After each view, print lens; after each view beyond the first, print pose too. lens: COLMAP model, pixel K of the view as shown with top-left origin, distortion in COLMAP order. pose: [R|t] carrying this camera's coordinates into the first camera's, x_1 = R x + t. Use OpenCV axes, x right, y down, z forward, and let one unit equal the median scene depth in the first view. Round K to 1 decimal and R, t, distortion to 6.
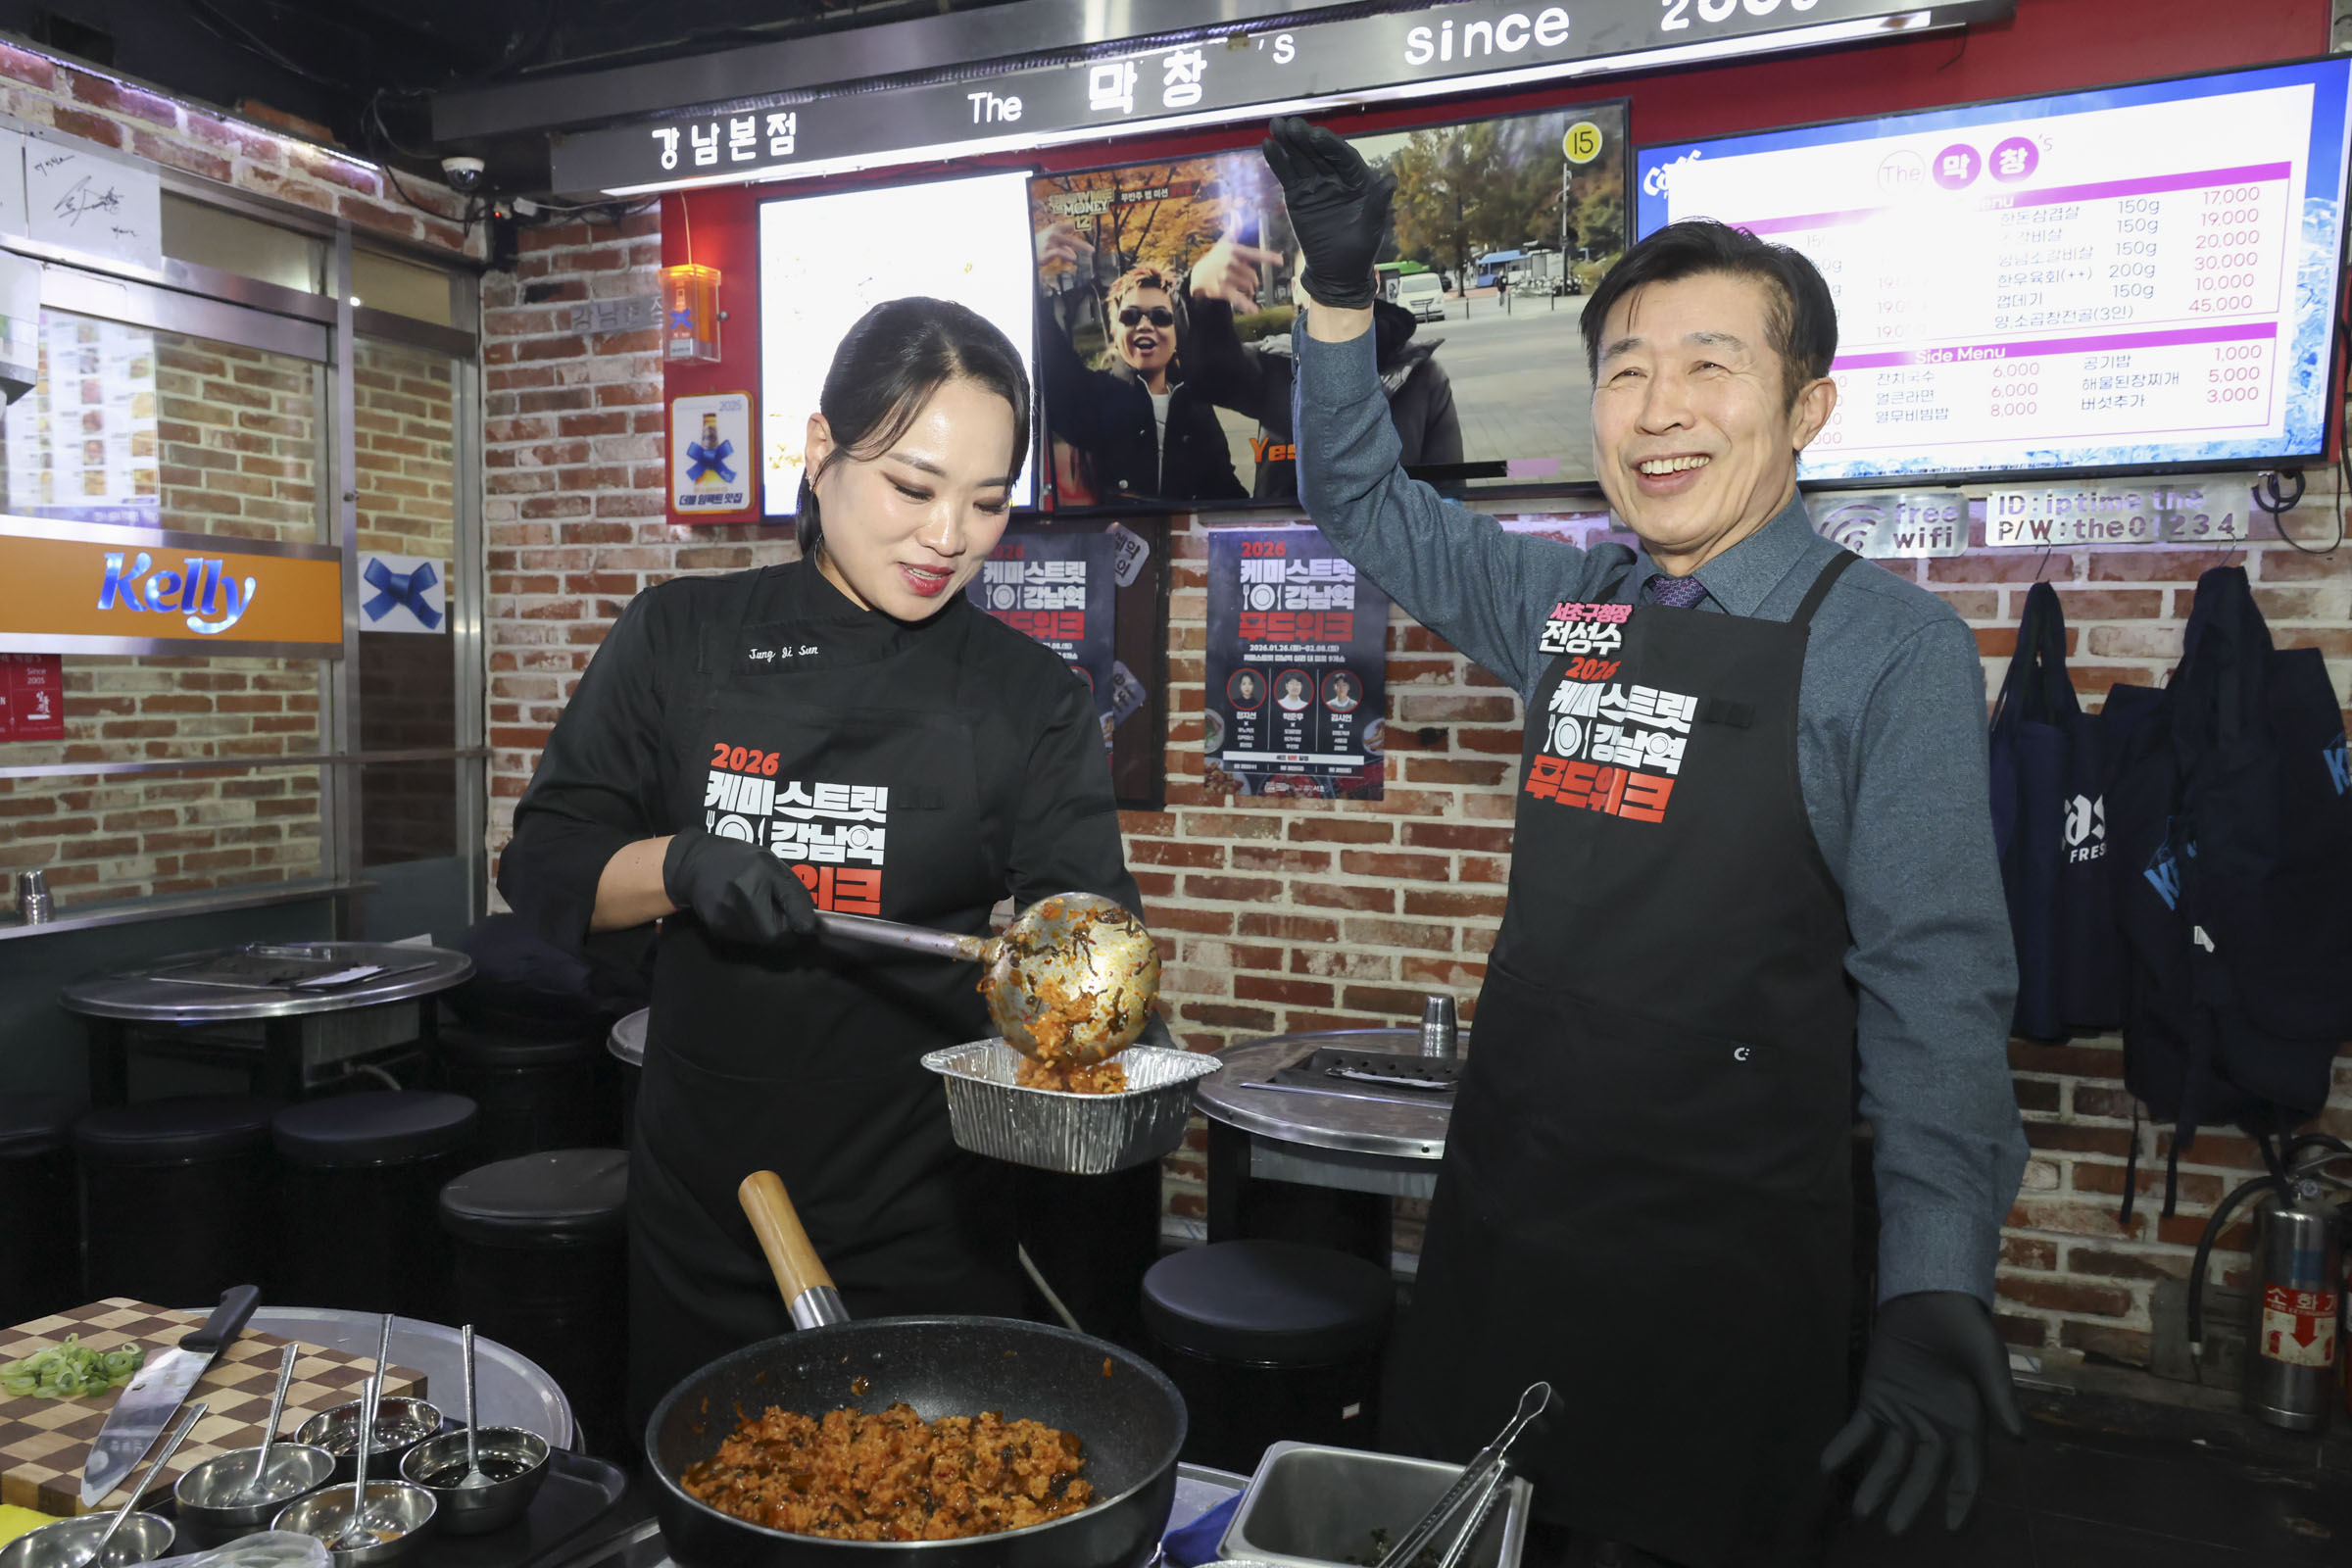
lens RADIAL K [[1789.5, 0, 1146.7], [0, 1789.5, 794.9], [0, 0, 1]] dist [0.006244, -0.003832]
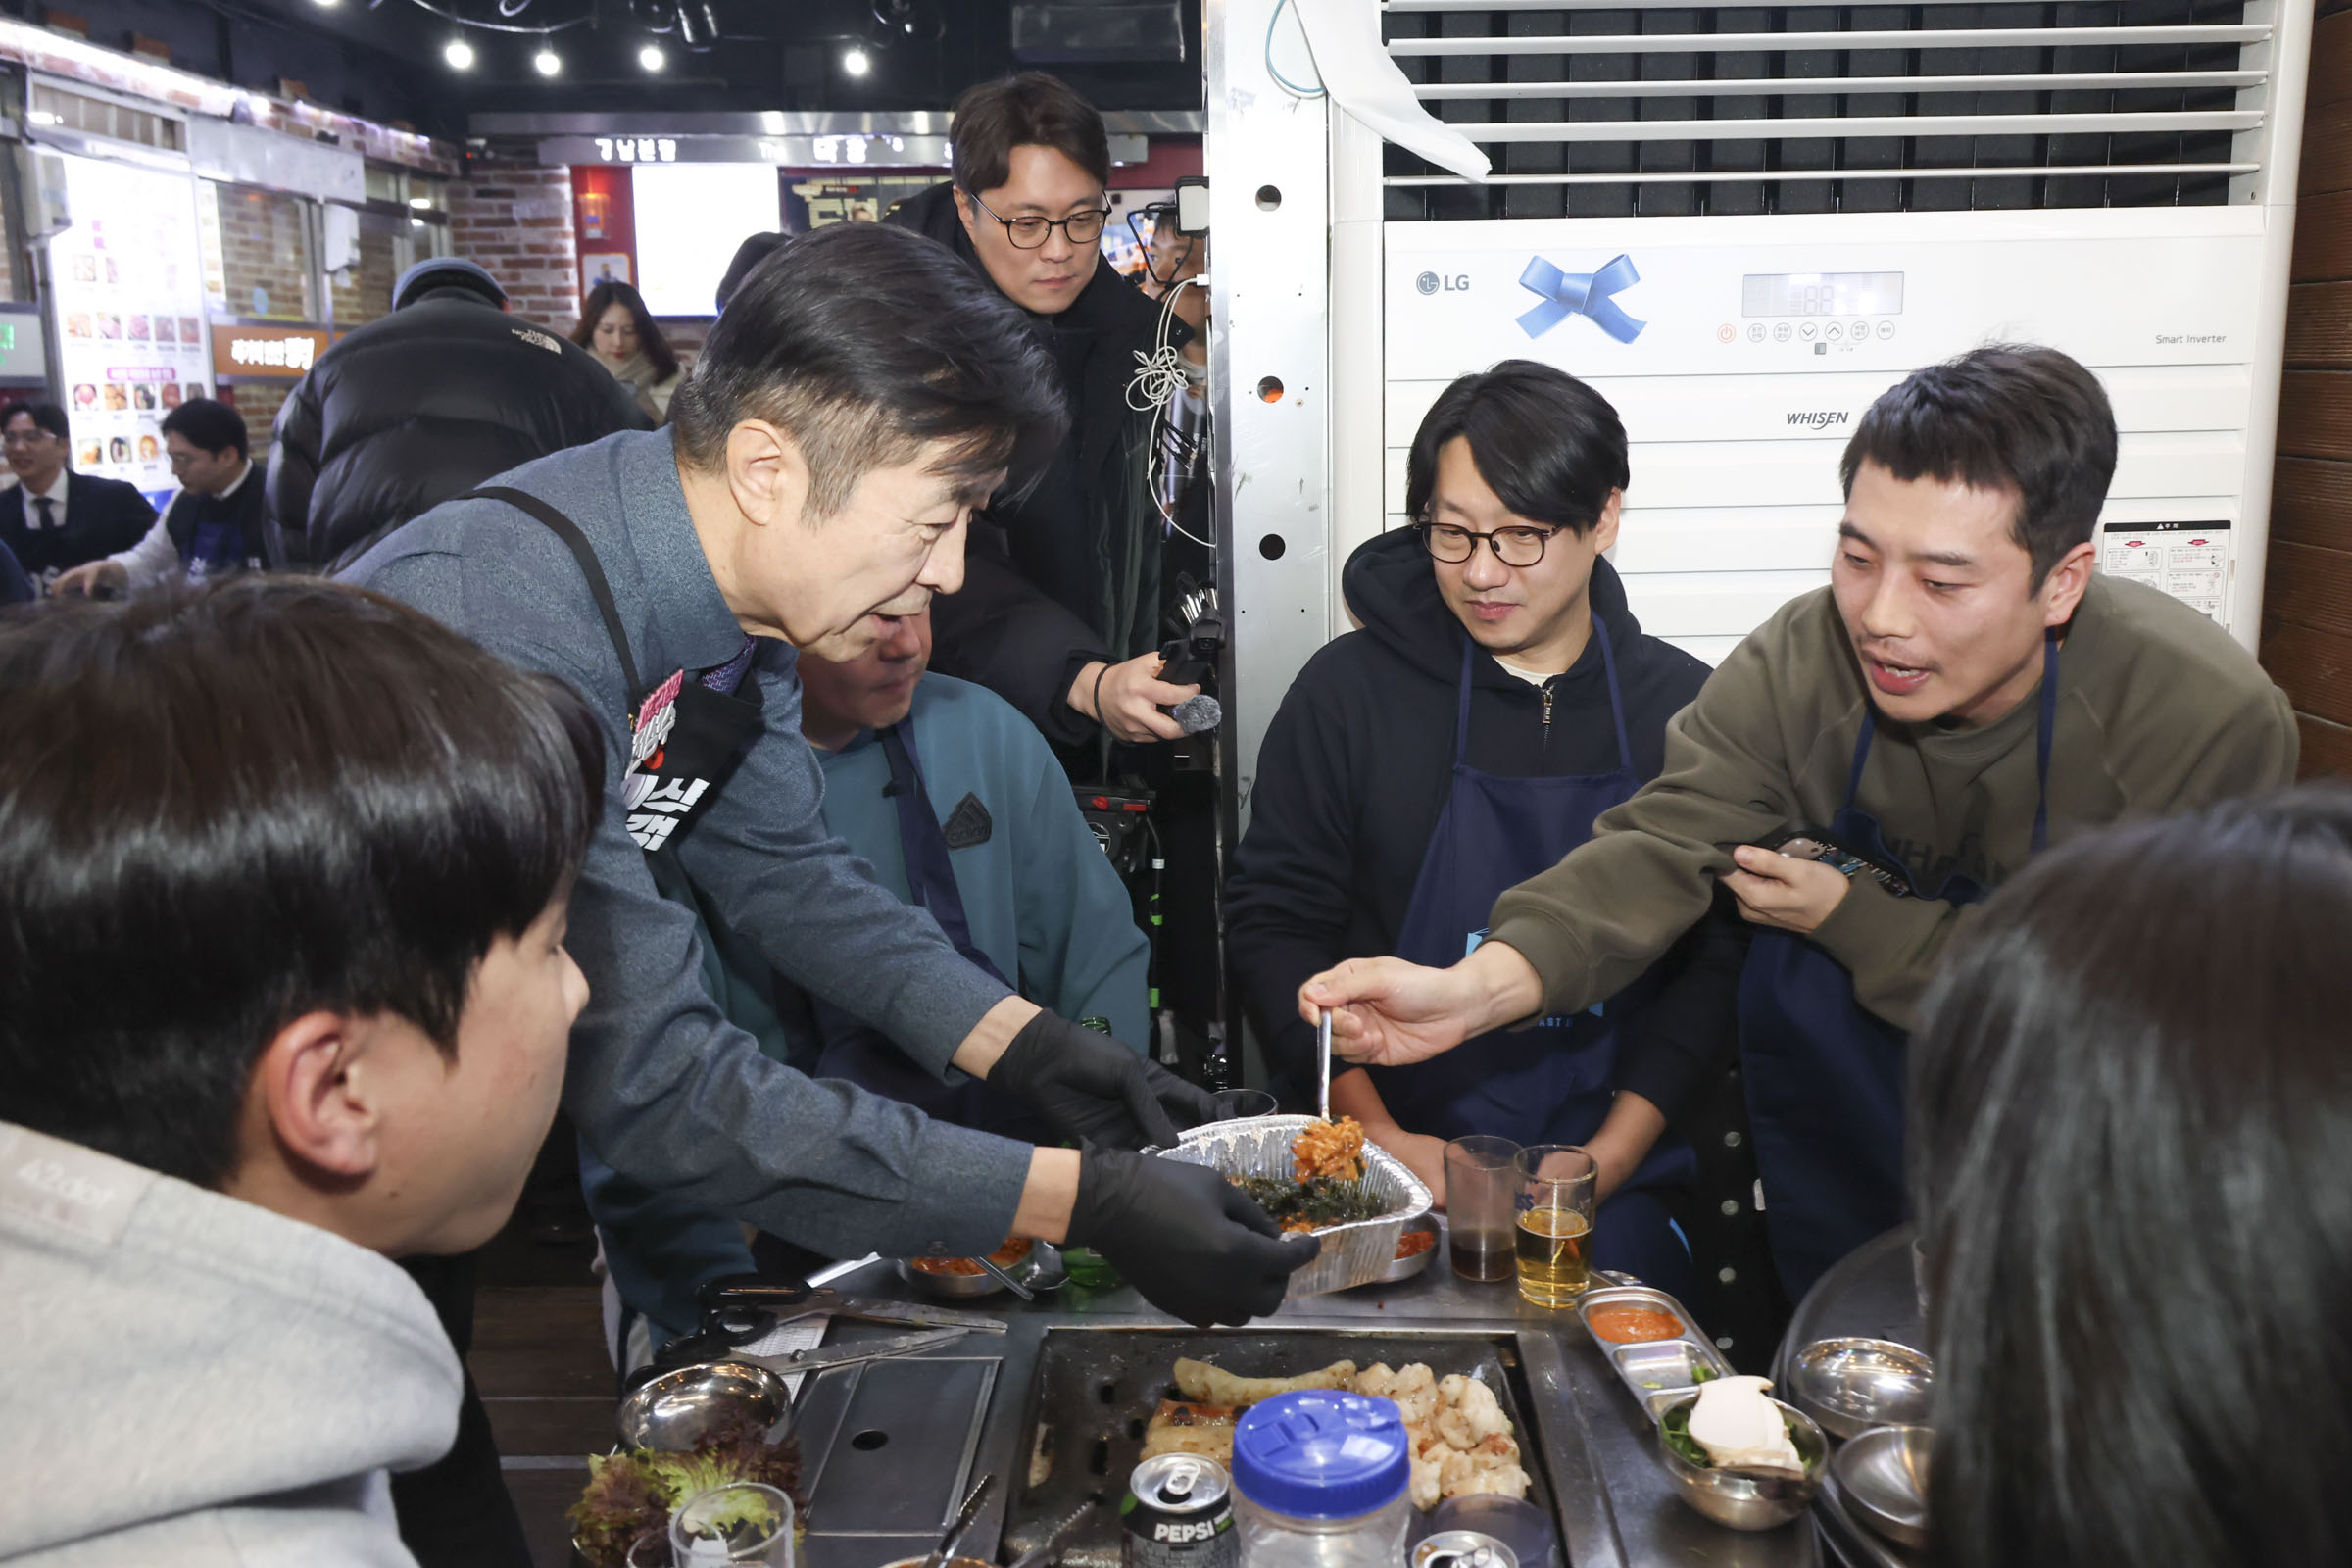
lens RADIAL K [[1789.5, 0, 1183.7], [0, 1789.5, 690.7], [0, 0, 1]] dist [0.006244, -0.003832]
pose [[0.921899, -0.080786, 0.378914, -0.500316], [0.035691, 0.991569, 0.124571, 0.050641], [-0.385783, -0.101318, 0.917009, -1.363211]]
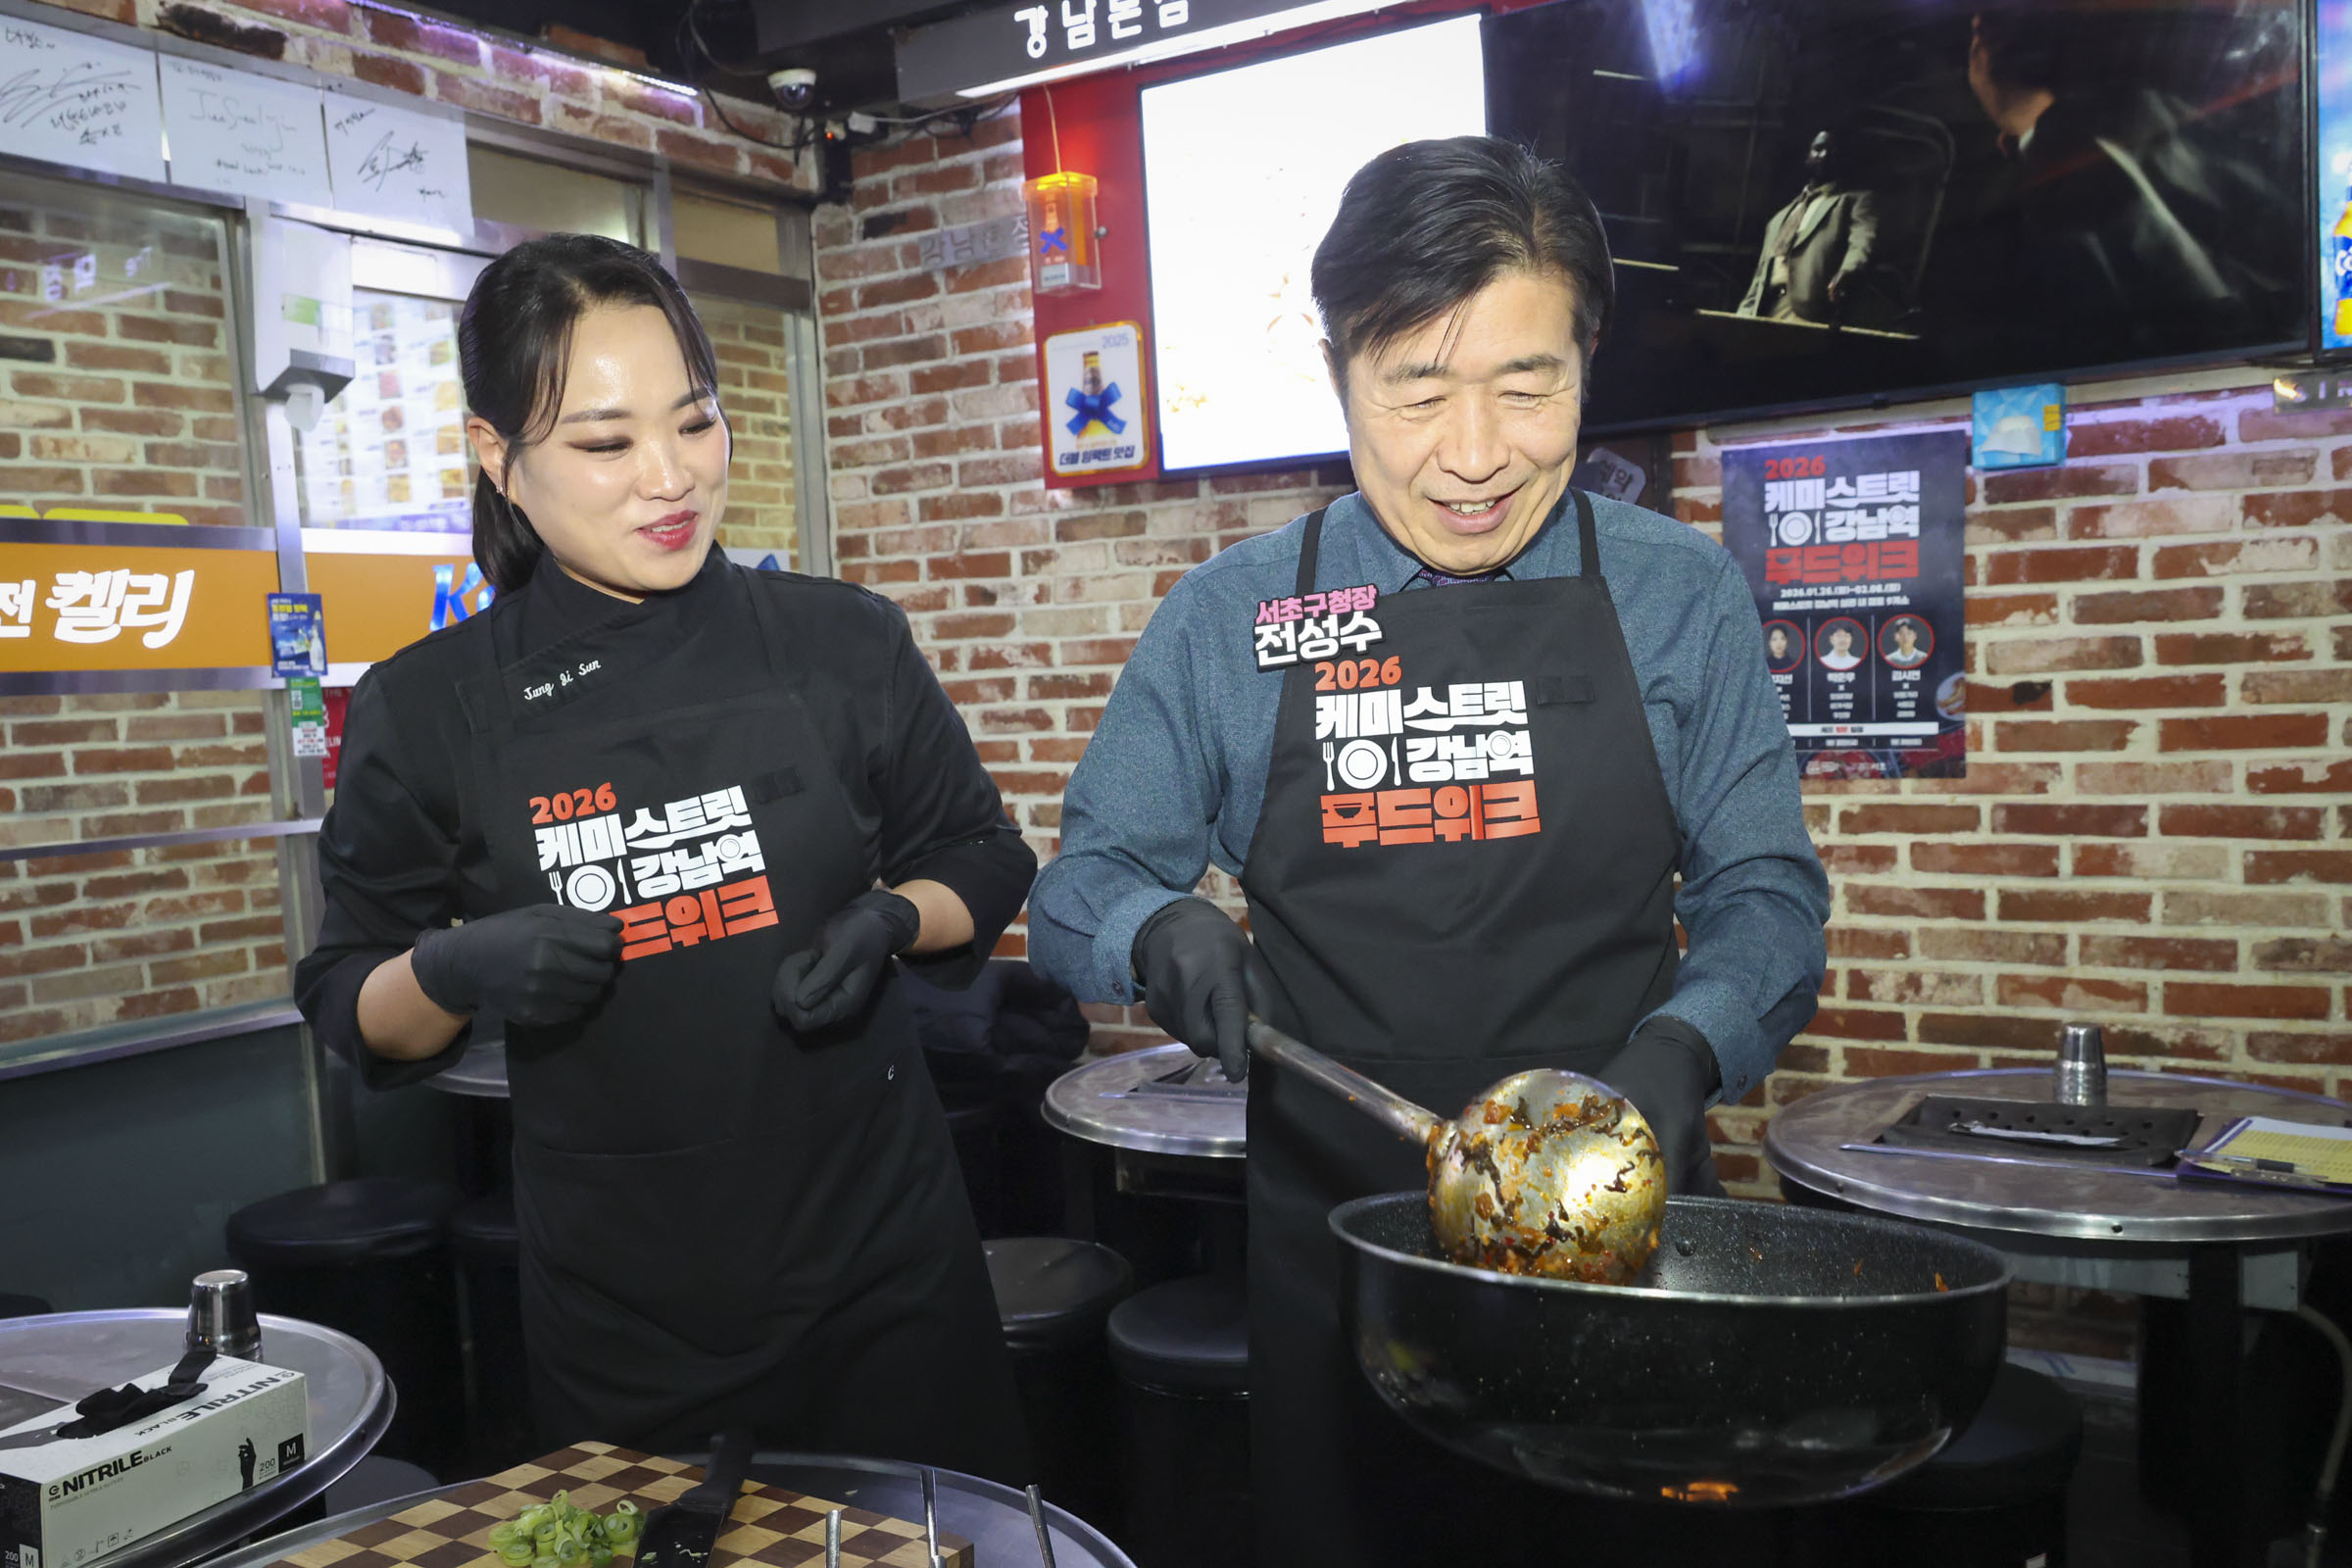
lens RADIAL K [[2108.7, 0, 1216.1], [0, 2108.7, 871.6], [0, 0, 1]] dist [0.012073, -0.019336]
pose [[0.987813, -0.042109, -0.149842, -0.054674], [0.047818, 0.998253, 0.034700, -0.003490], [0.148119, -0.041442, 0.988101, 0.032074]]
